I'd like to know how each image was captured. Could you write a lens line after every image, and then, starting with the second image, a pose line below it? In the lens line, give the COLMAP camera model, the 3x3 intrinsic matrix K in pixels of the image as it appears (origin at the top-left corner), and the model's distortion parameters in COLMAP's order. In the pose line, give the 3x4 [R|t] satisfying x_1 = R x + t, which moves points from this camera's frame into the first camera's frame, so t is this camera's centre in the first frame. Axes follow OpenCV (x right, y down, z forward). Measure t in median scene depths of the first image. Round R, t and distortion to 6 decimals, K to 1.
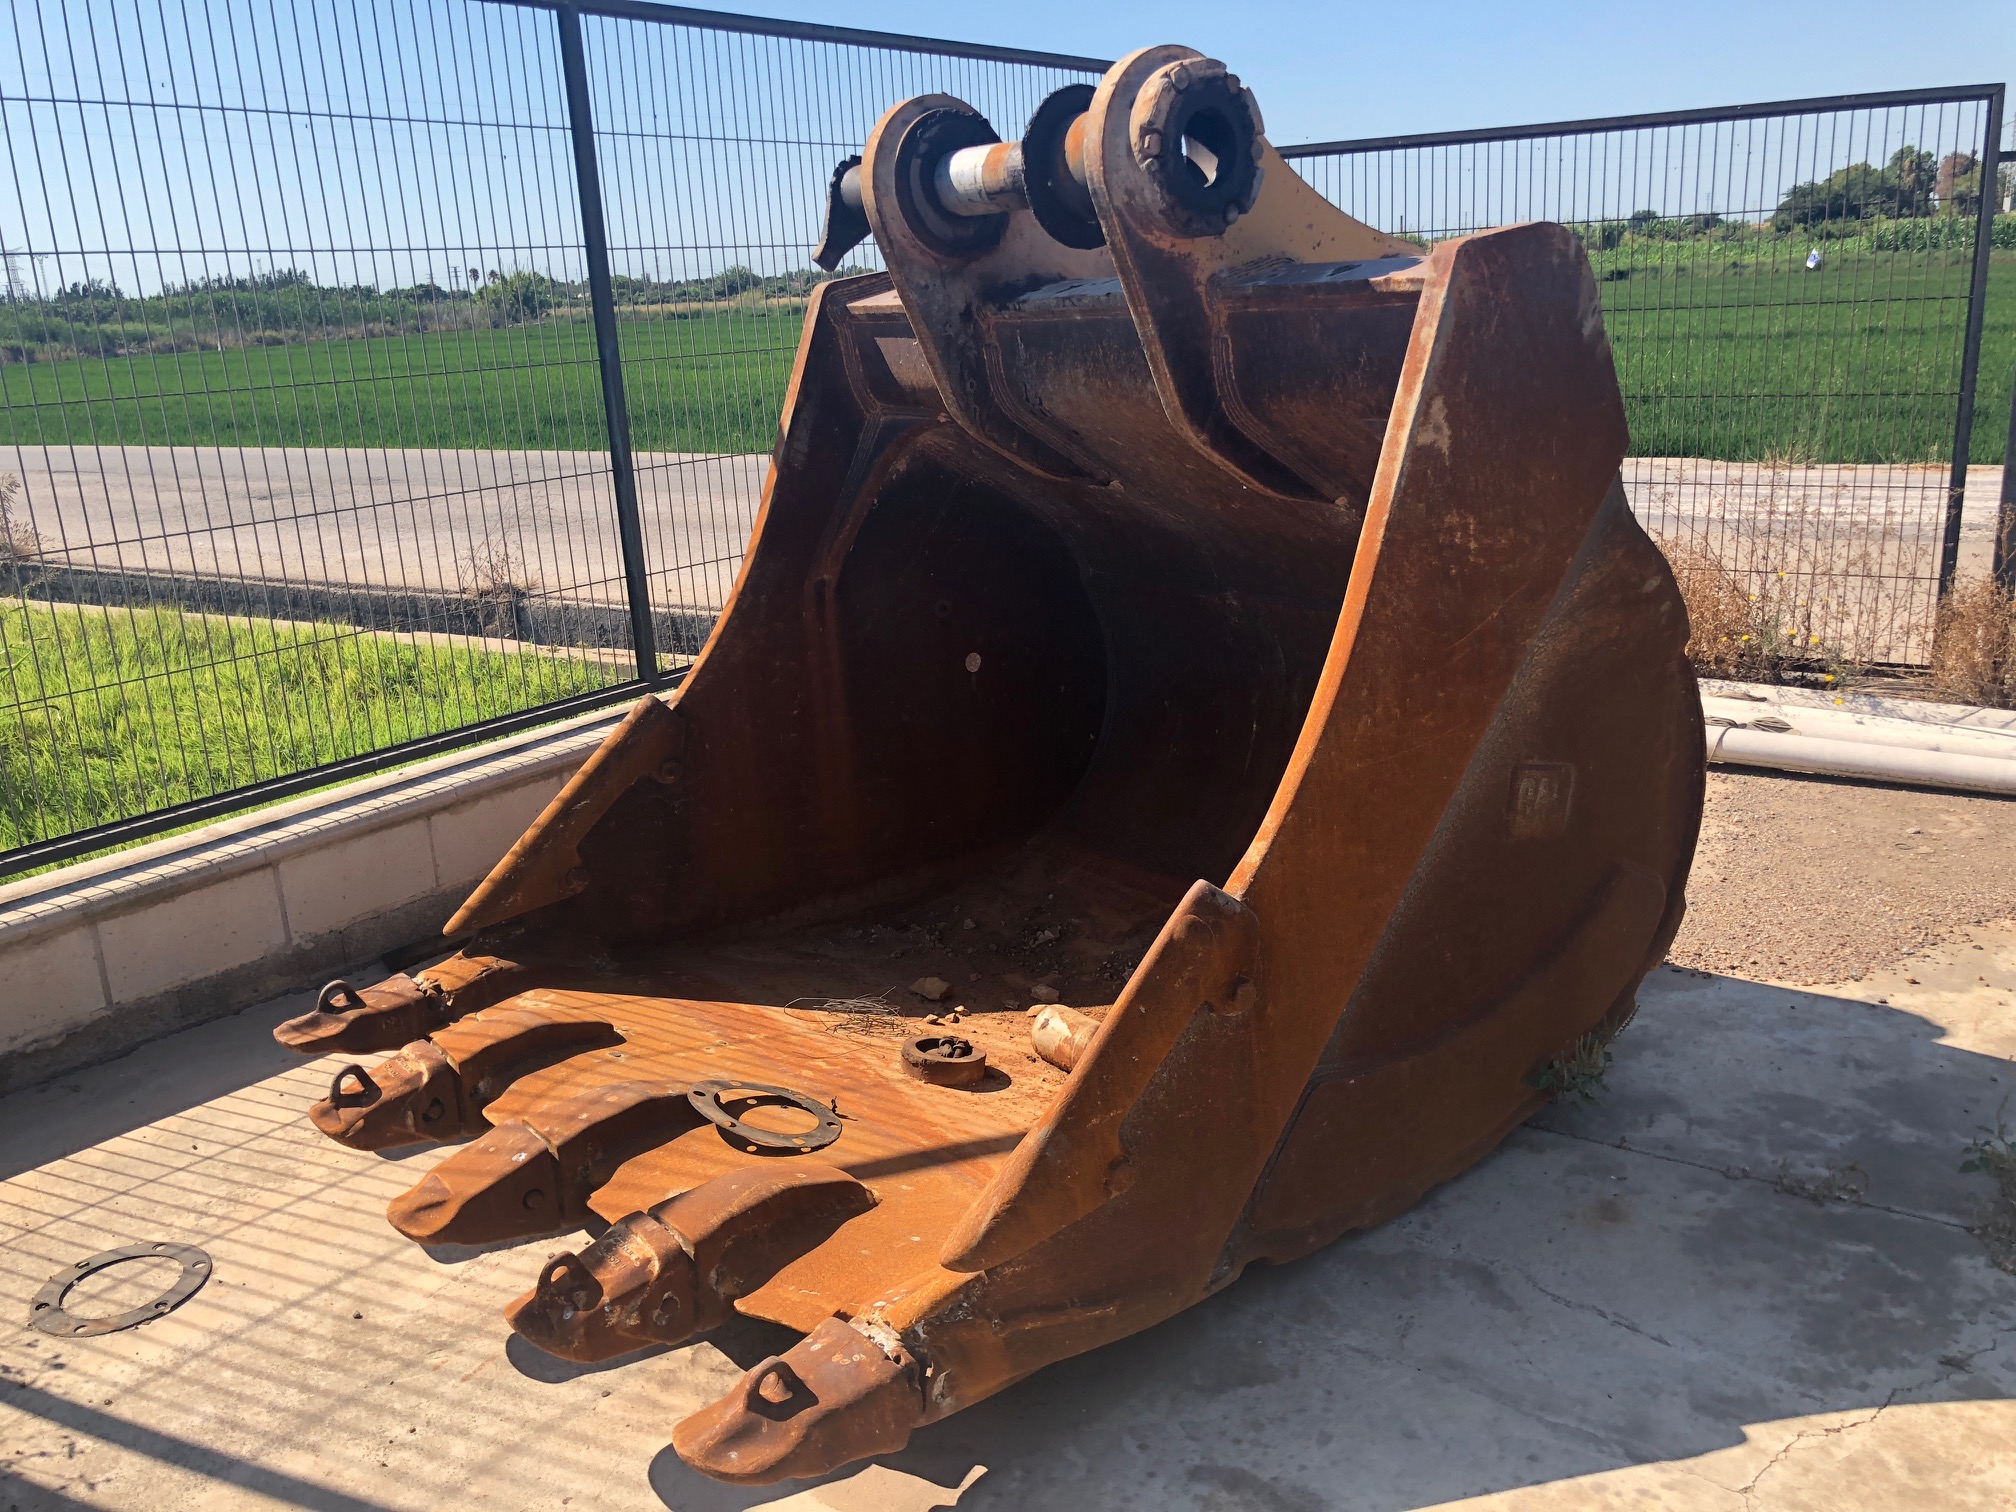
lens RADIAL K [[1649.2, 0, 1018.7], [0, 1649.2, 764.1], [0, 0, 1]] dist [0.033955, -0.025281]
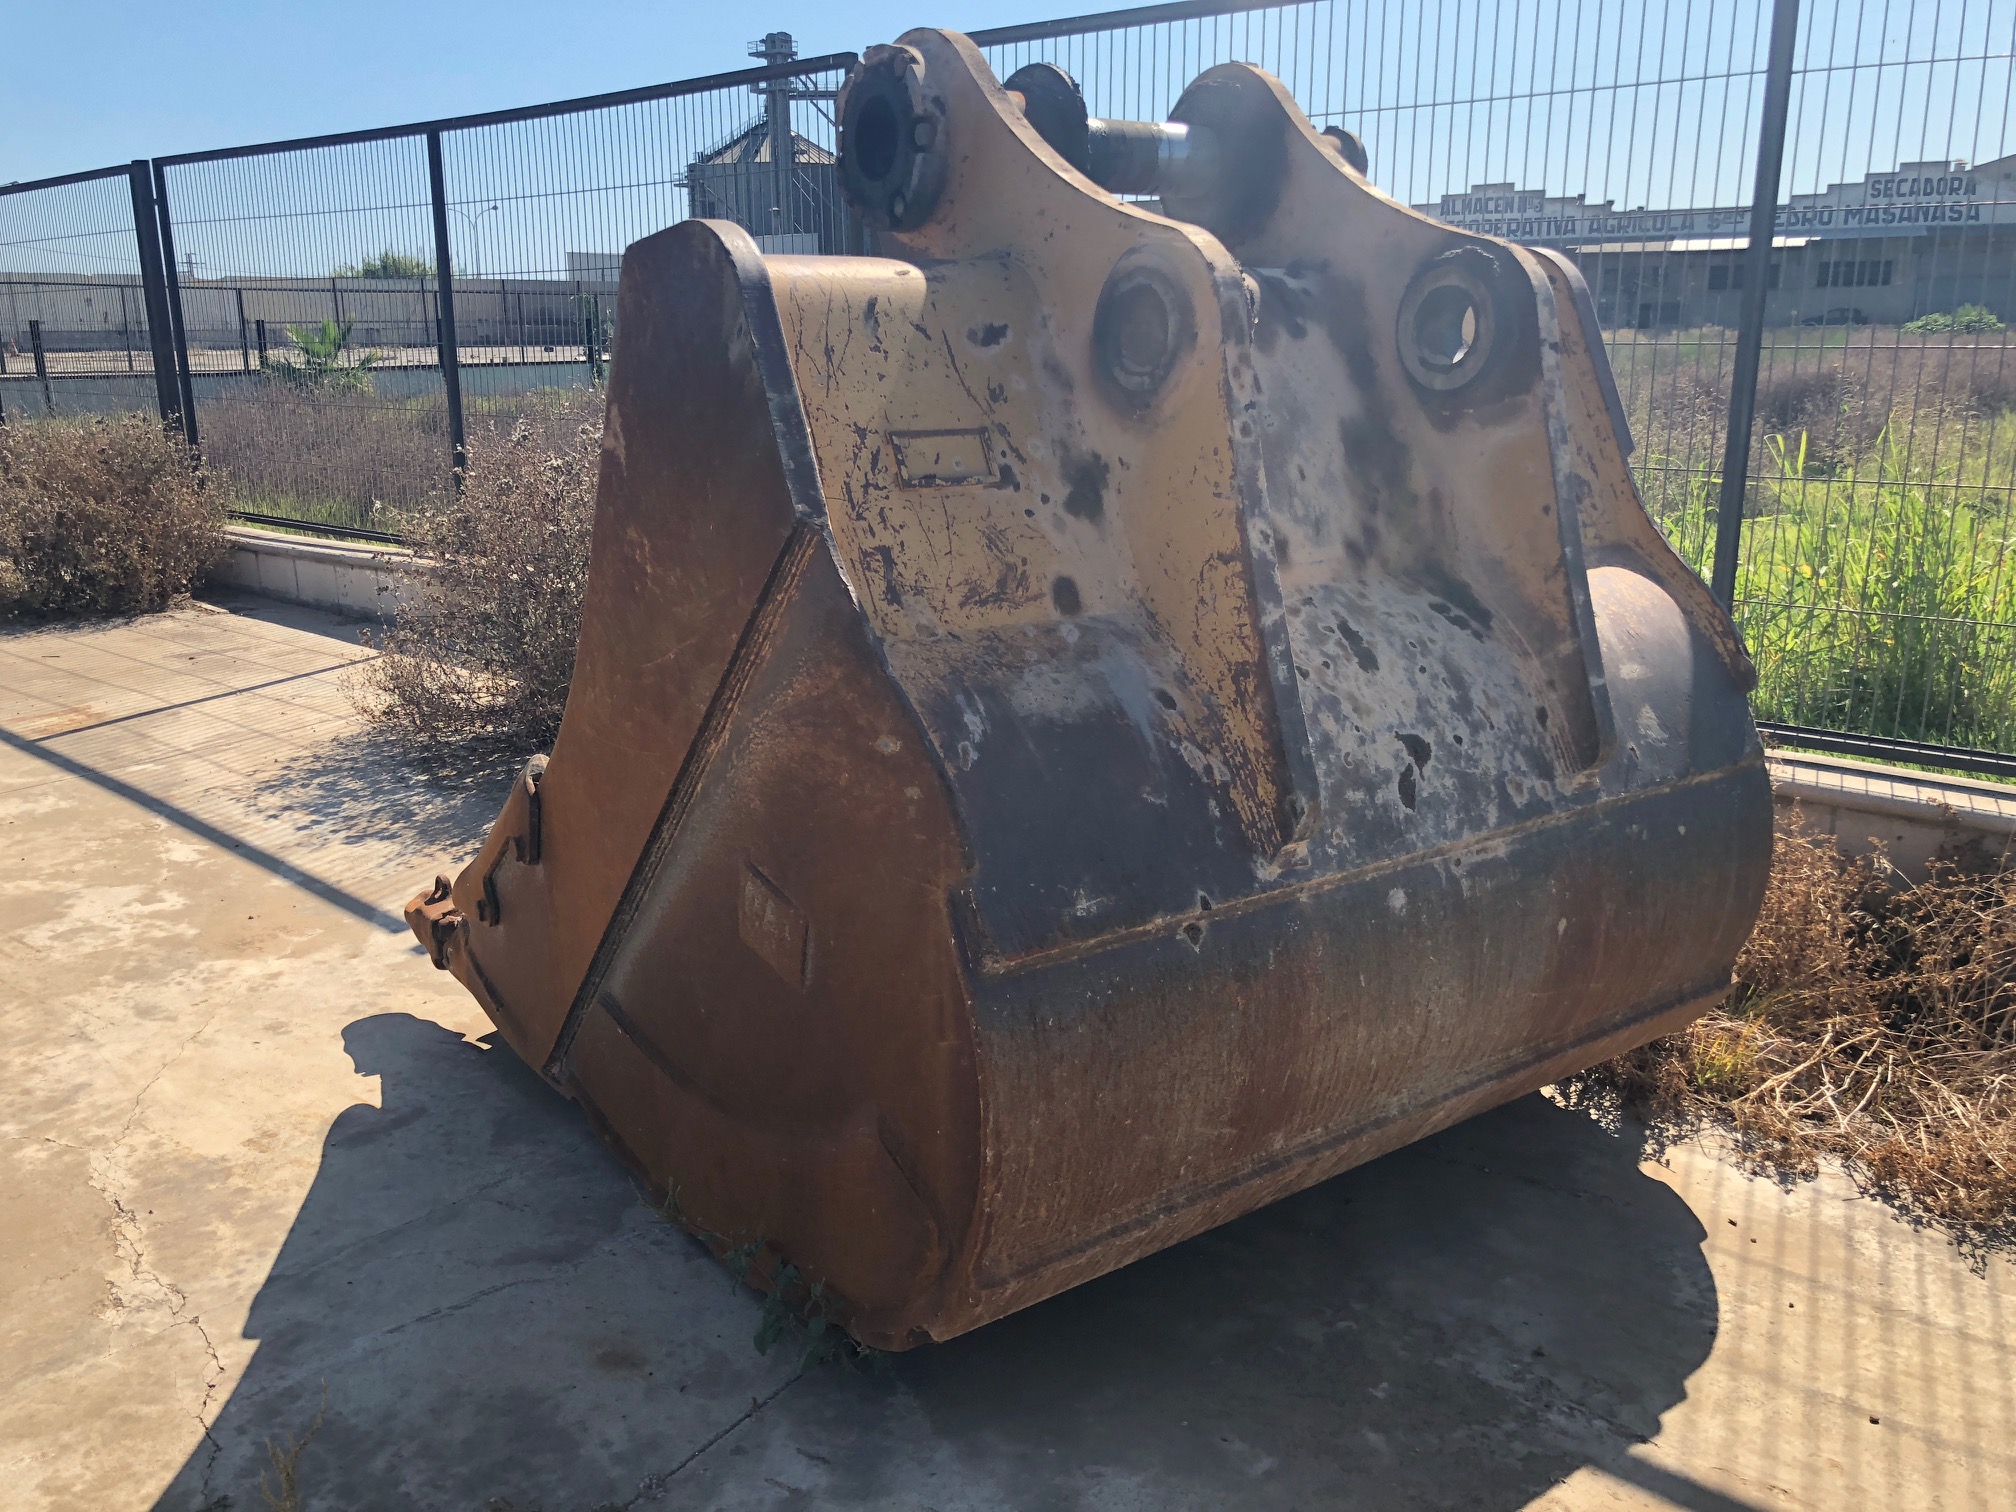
lens RADIAL K [[1607.9, 0, 913.0], [0, 1607.9, 750.8], [0, 0, 1]] dist [0.039953, -0.004710]
pose [[-0.084591, 0.300992, -0.949867, 1.018238], [-0.263510, 0.912587, 0.312646, -0.318130], [0.960941, 0.276747, 0.002117, 1.020929]]
